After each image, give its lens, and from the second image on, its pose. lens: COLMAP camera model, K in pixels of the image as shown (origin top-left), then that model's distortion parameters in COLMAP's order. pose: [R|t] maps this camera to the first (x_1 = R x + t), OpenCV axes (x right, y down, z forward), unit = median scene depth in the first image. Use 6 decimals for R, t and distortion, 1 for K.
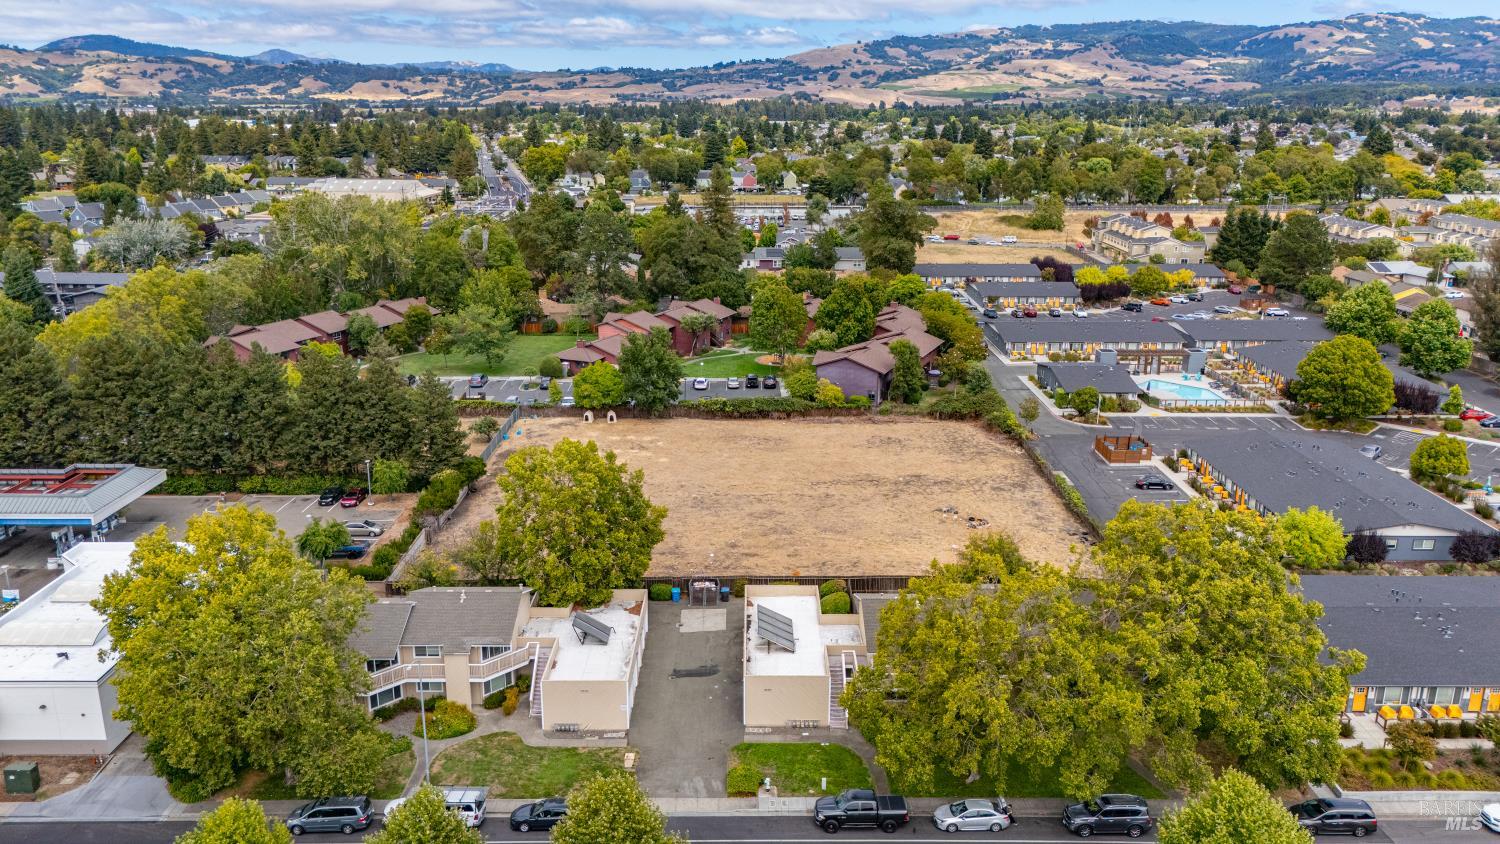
lens RADIAL K [[1095.3, 0, 750.0], [0, 1095.3, 422.0], [0, 0, 1]] dist [0.076342, -0.077032]
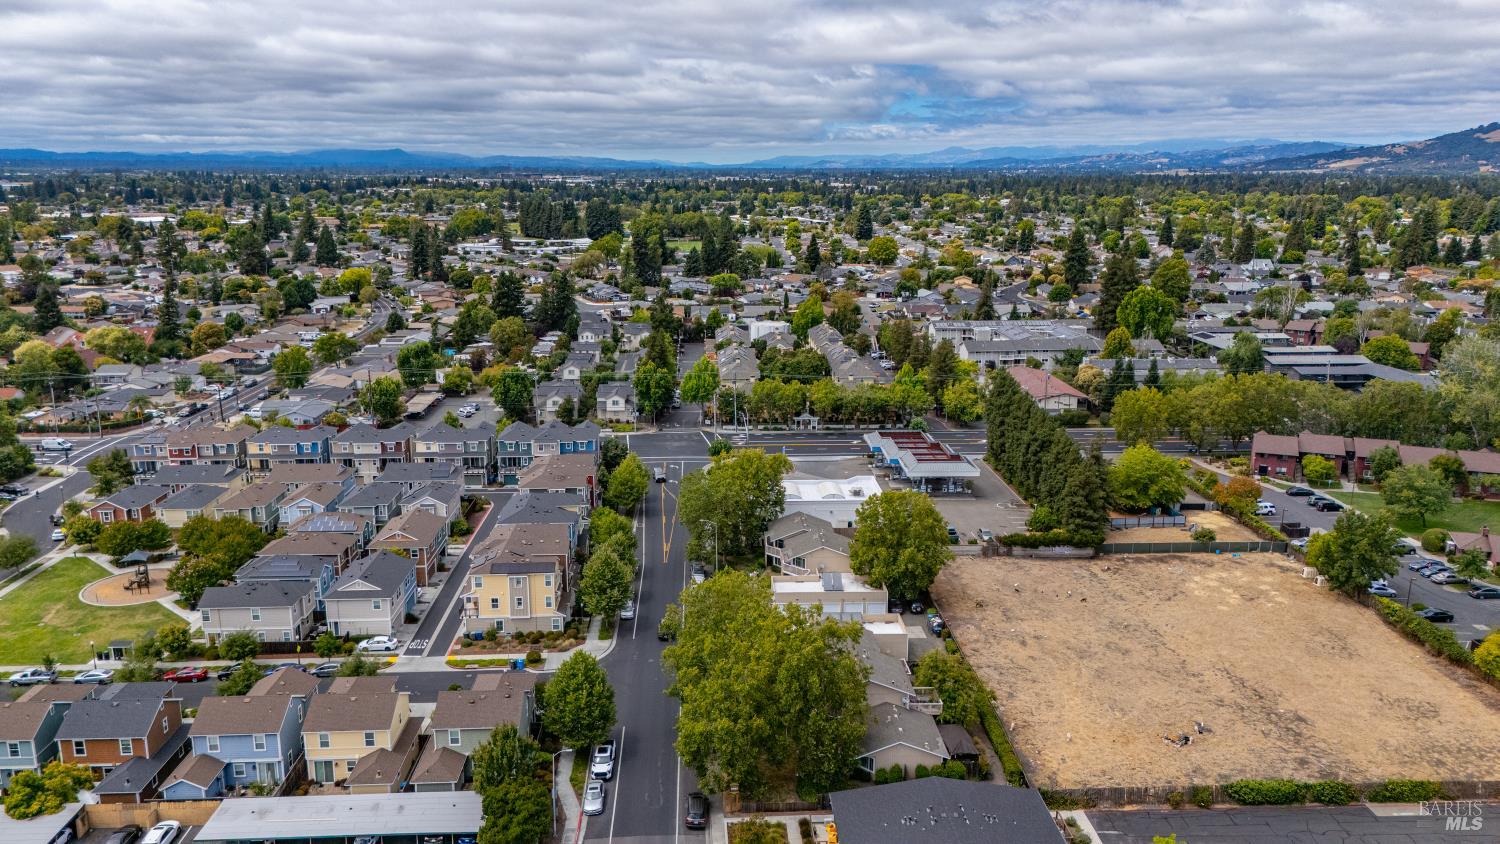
lens RADIAL K [[1095.3, 0, 750.0], [0, 1095.3, 422.0], [0, 0, 1]] dist [0.076342, -0.077032]
pose [[0.042966, 0.221639, -0.974182, 0.831839], [-0.277674, 0.939314, 0.201459, -0.205351], [0.959714, 0.261849, 0.101902, 0.348039]]
